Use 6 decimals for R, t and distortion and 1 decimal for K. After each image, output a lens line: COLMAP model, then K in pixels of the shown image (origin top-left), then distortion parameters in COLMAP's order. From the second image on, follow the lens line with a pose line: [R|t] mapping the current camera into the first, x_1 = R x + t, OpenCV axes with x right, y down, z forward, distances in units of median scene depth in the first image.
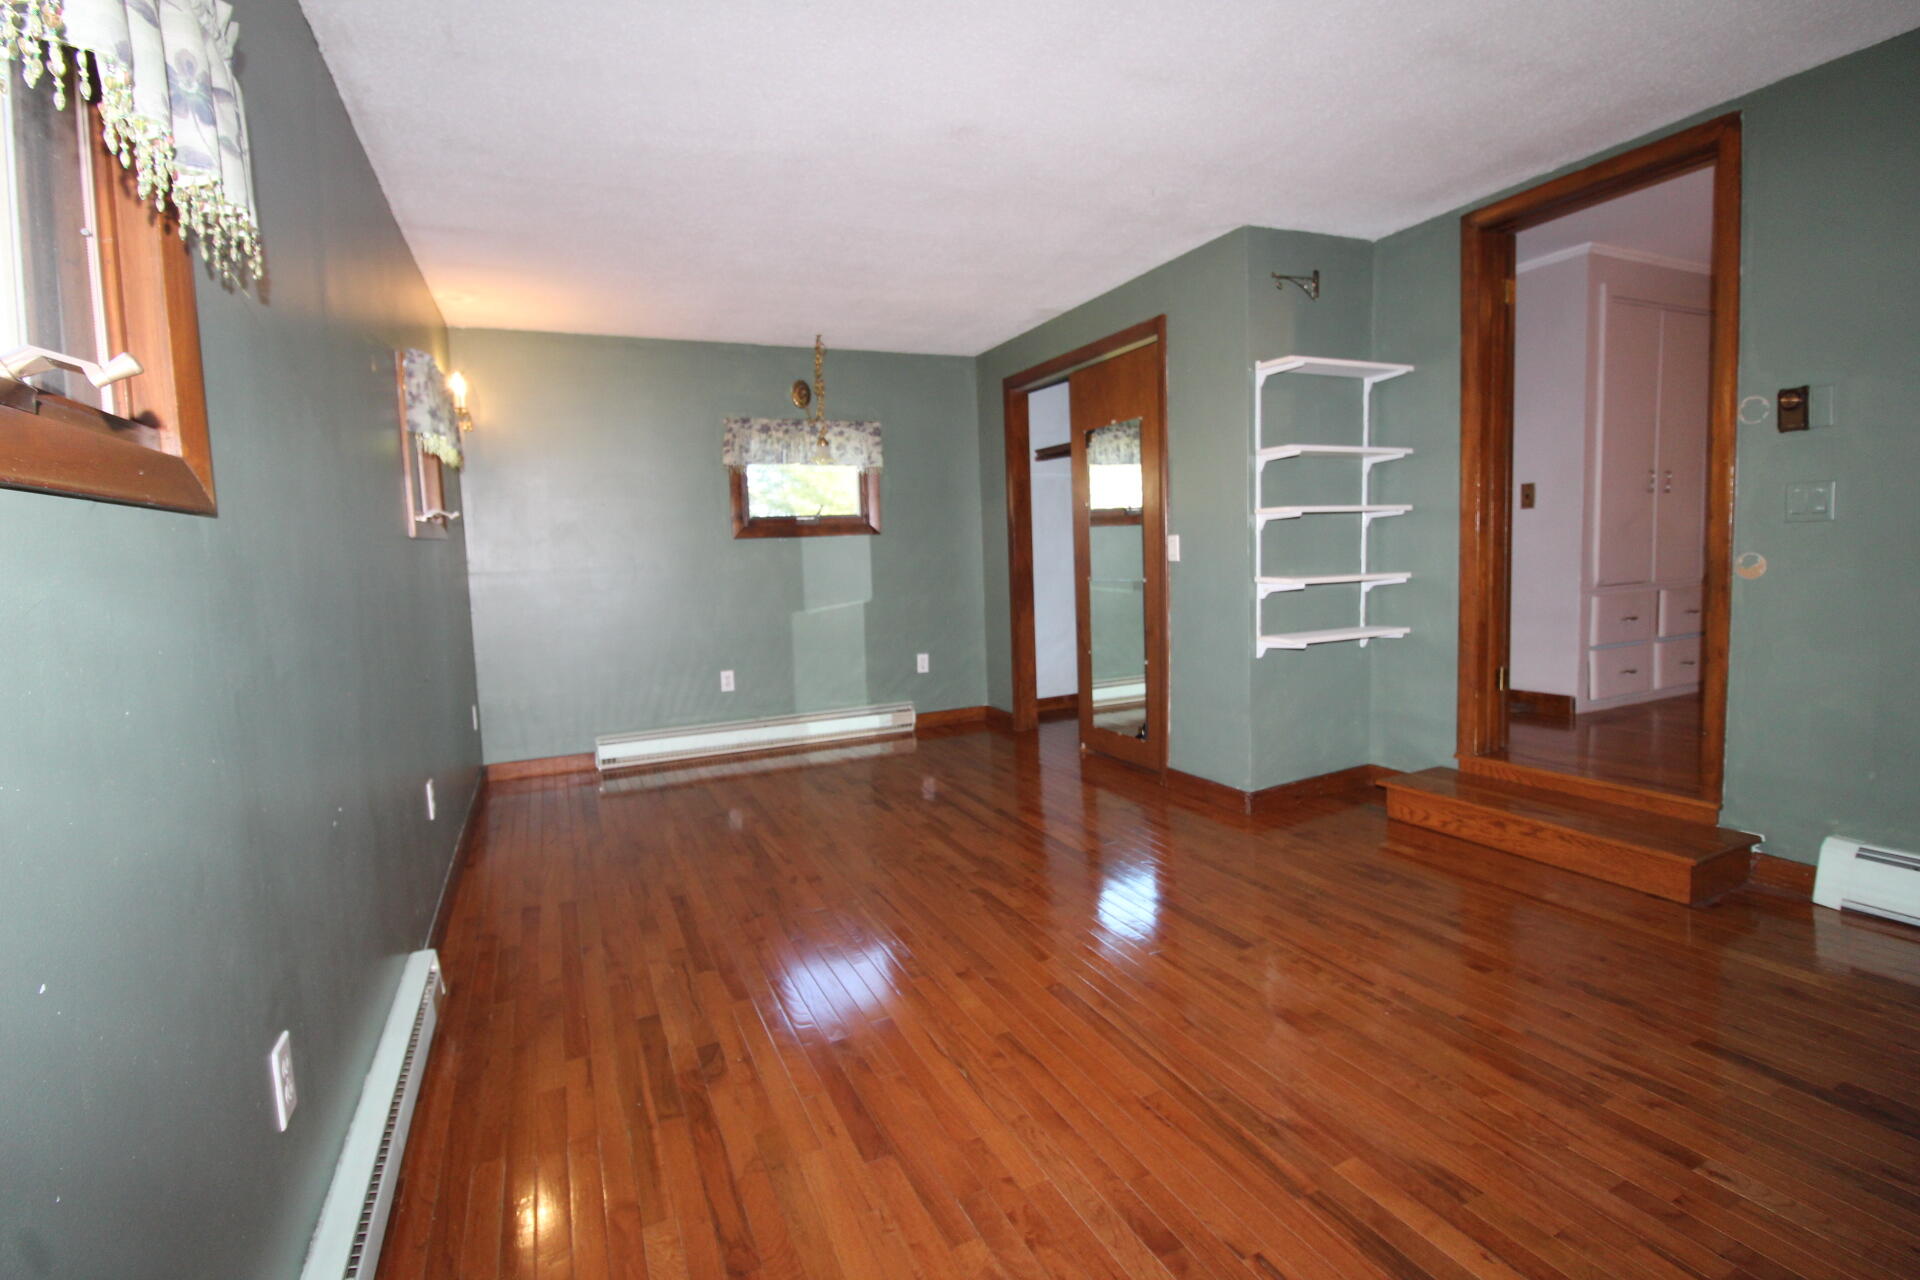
lens RADIAL K [[898.8, 0, 946.0], [0, 898.8, 623.4], [0, 0, 1]] dist [-0.001526, -0.012176]
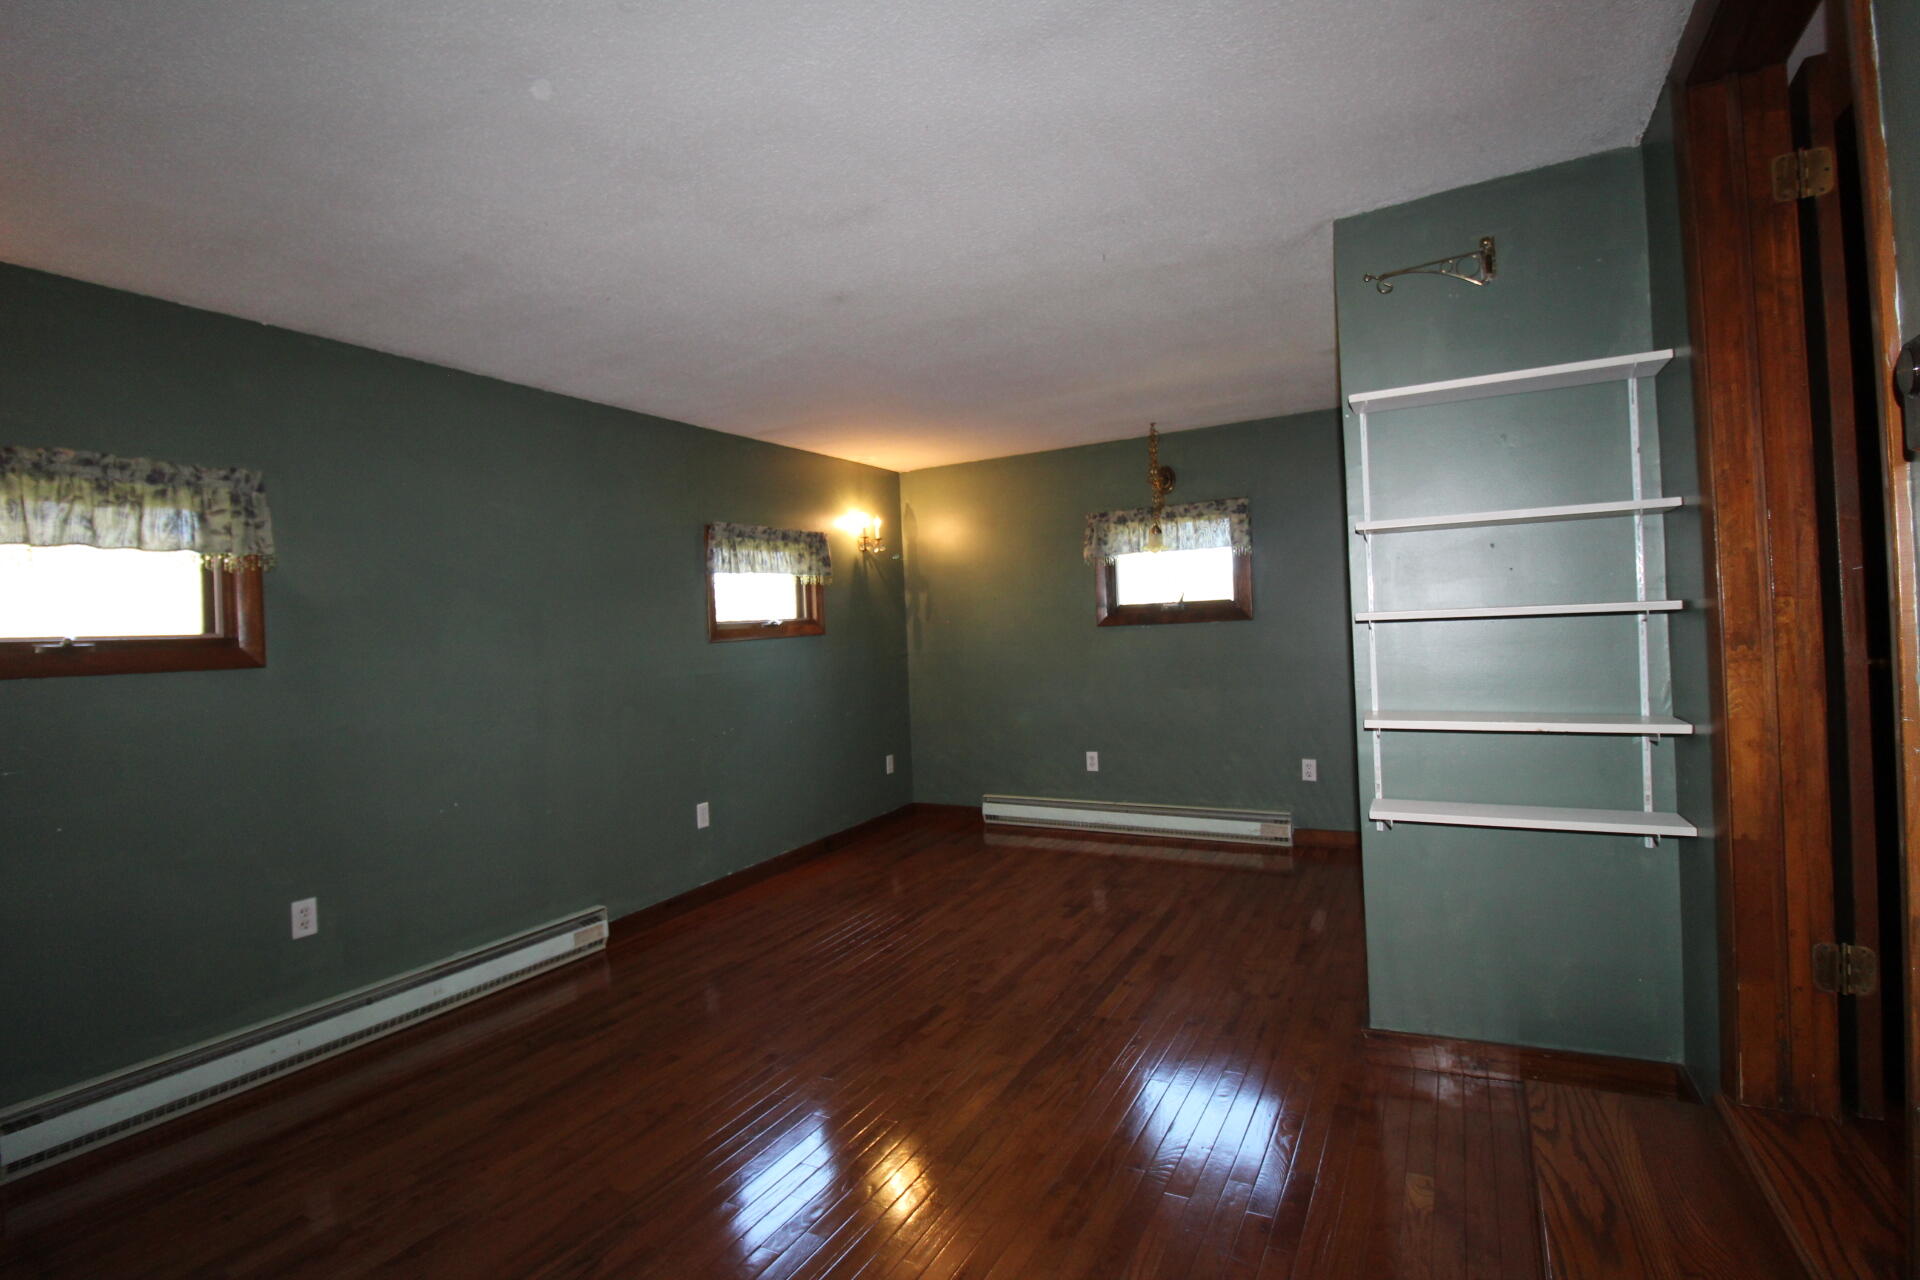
lens RADIAL K [[898.8, 0, 946.0], [0, 898.8, 623.4], [0, 0, 1]] dist [-0.001526, -0.012176]
pose [[0.584629, 0.005964, -0.811278, 0.675661], [-0.045257, 0.998656, -0.025271, -0.083600], [0.810037, 0.051490, 0.584113, 0.319638]]
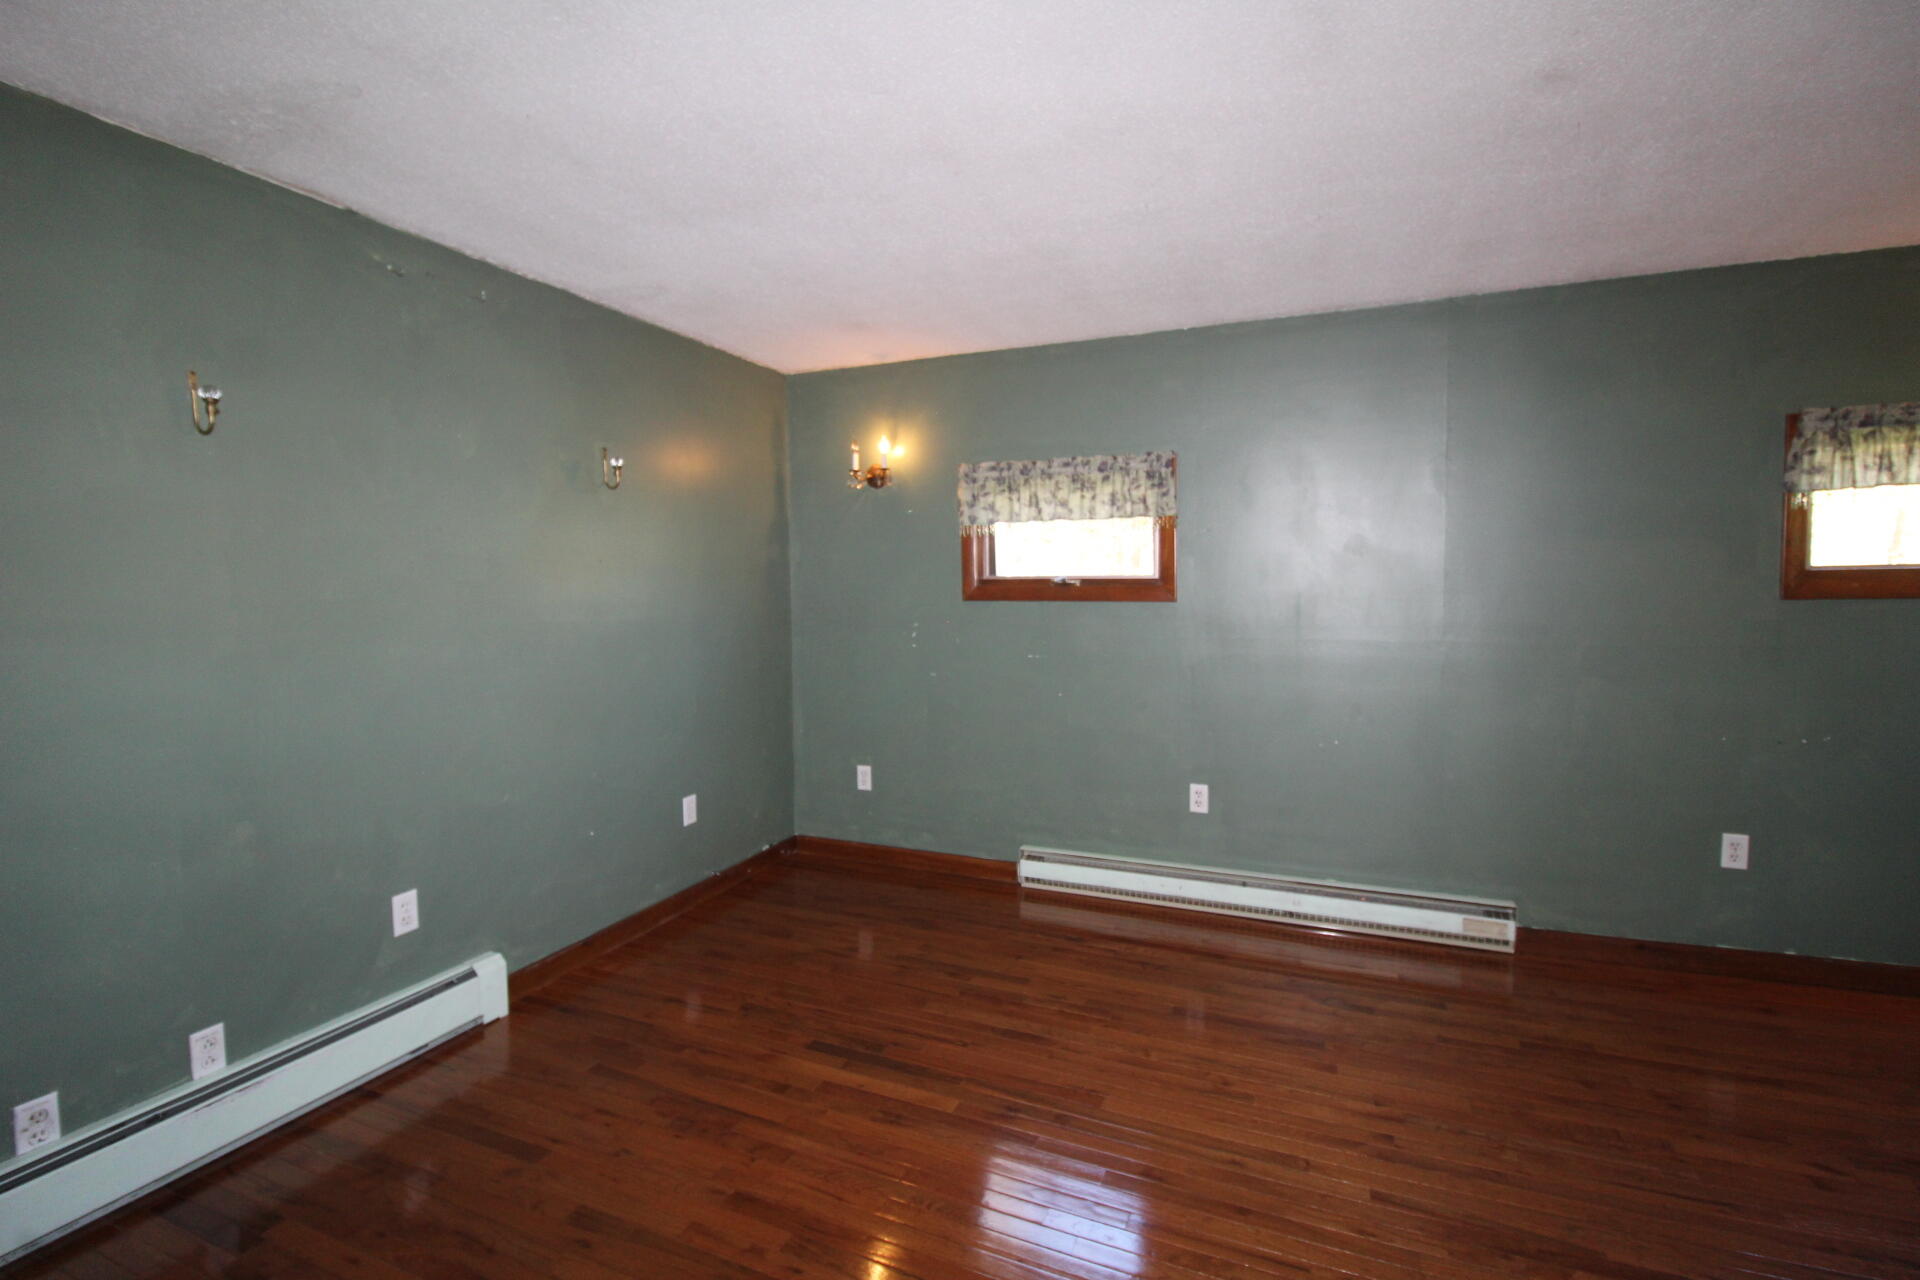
lens RADIAL K [[850.7, 0, 945.8], [0, 850.7, 632.3], [0, 0, 1]] dist [-0.000600, -0.000322]
pose [[-0.735187, 0.083834, -0.672660, 0.553236], [-0.020867, 0.989054, 0.146073, -0.137092], [0.677543, 0.121427, -0.725390, 0.800192]]
